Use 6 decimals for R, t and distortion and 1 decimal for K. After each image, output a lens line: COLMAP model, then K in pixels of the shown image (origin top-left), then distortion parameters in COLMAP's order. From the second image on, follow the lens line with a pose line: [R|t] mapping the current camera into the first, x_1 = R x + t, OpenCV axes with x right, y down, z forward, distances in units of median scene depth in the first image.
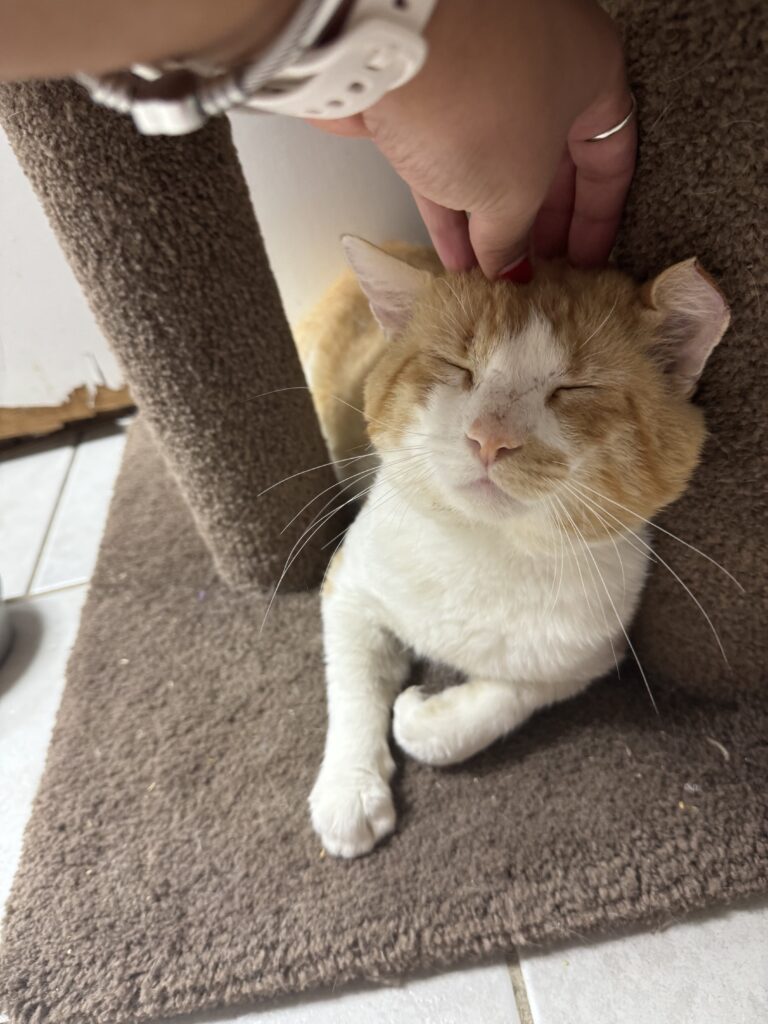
lens RADIAL K [[808.7, 0, 399.0], [0, 808.7, 511.2], [0, 0, 1]] dist [-0.028788, 0.009132]
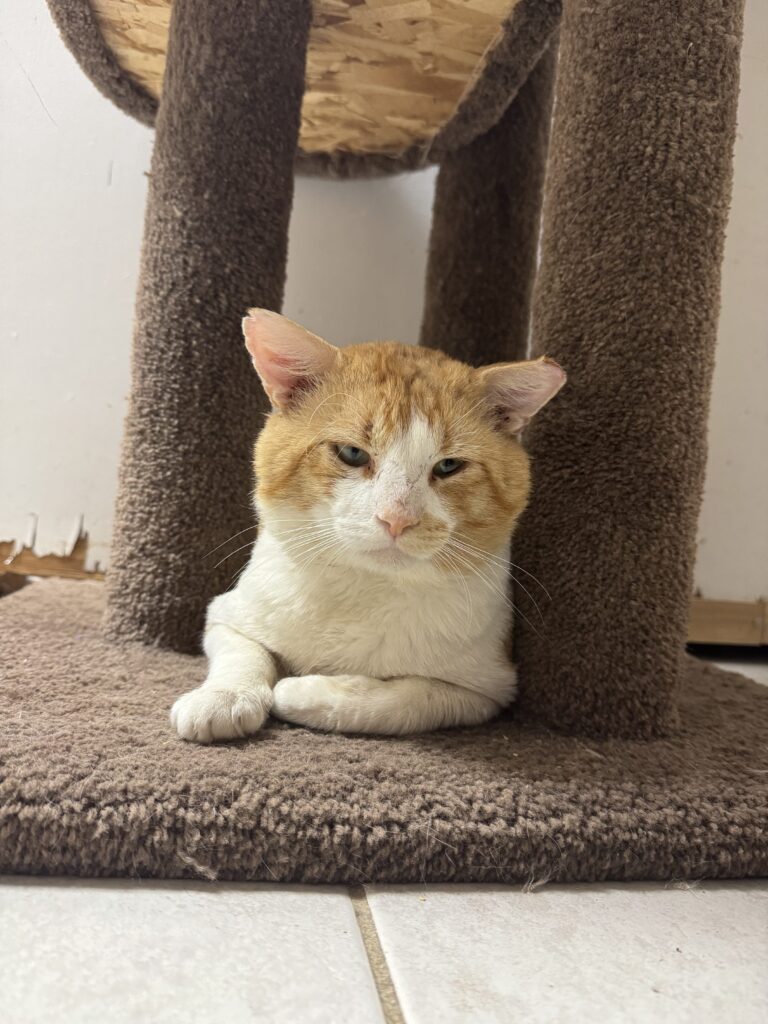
lens RADIAL K [[792.0, 0, 410.8], [0, 792.0, 486.9], [0, 0, 1]] dist [0.092002, -0.191988]
pose [[0.952703, 0.293644, 0.078295, 0.009543], [-0.157200, 0.696657, -0.699970, 0.852600], [-0.260087, 0.654555, 0.709868, 0.149915]]
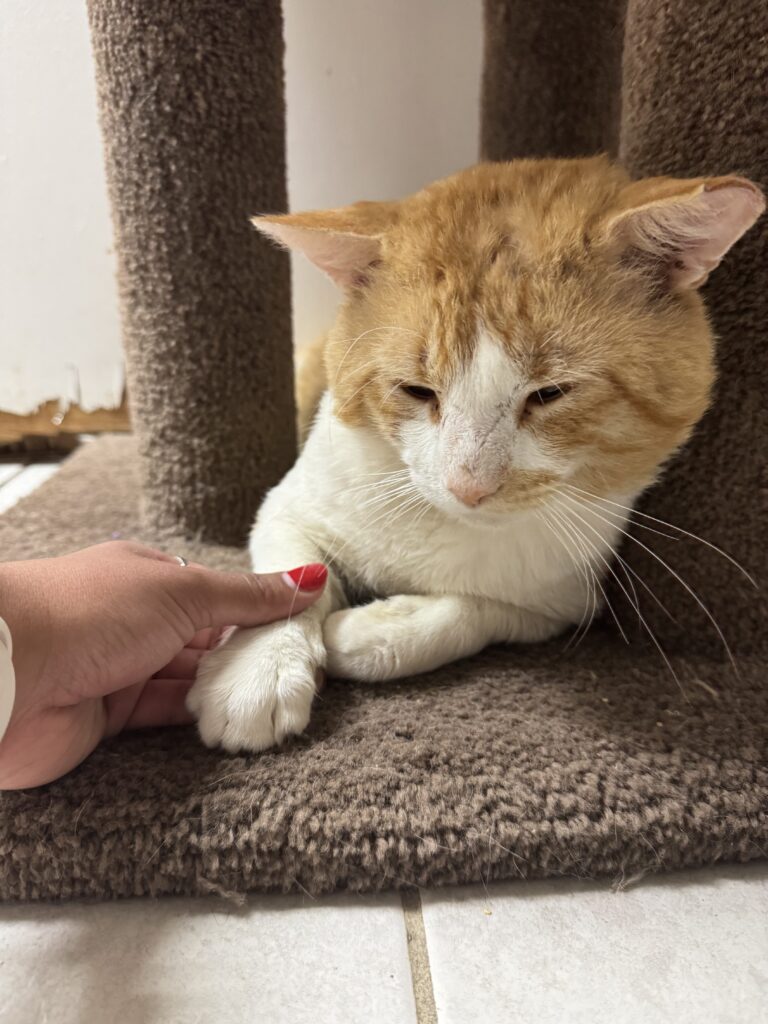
lens RADIAL K [[808.7, 0, 399.0], [0, 808.7, 511.2], [0, 0, 1]] dist [-0.028788, 0.009132]
pose [[0.980896, 0.193999, 0.014405, 0.056426], [-0.172183, 0.900276, -0.399820, 0.548147], [-0.090533, 0.389701, 0.916481, 0.238766]]
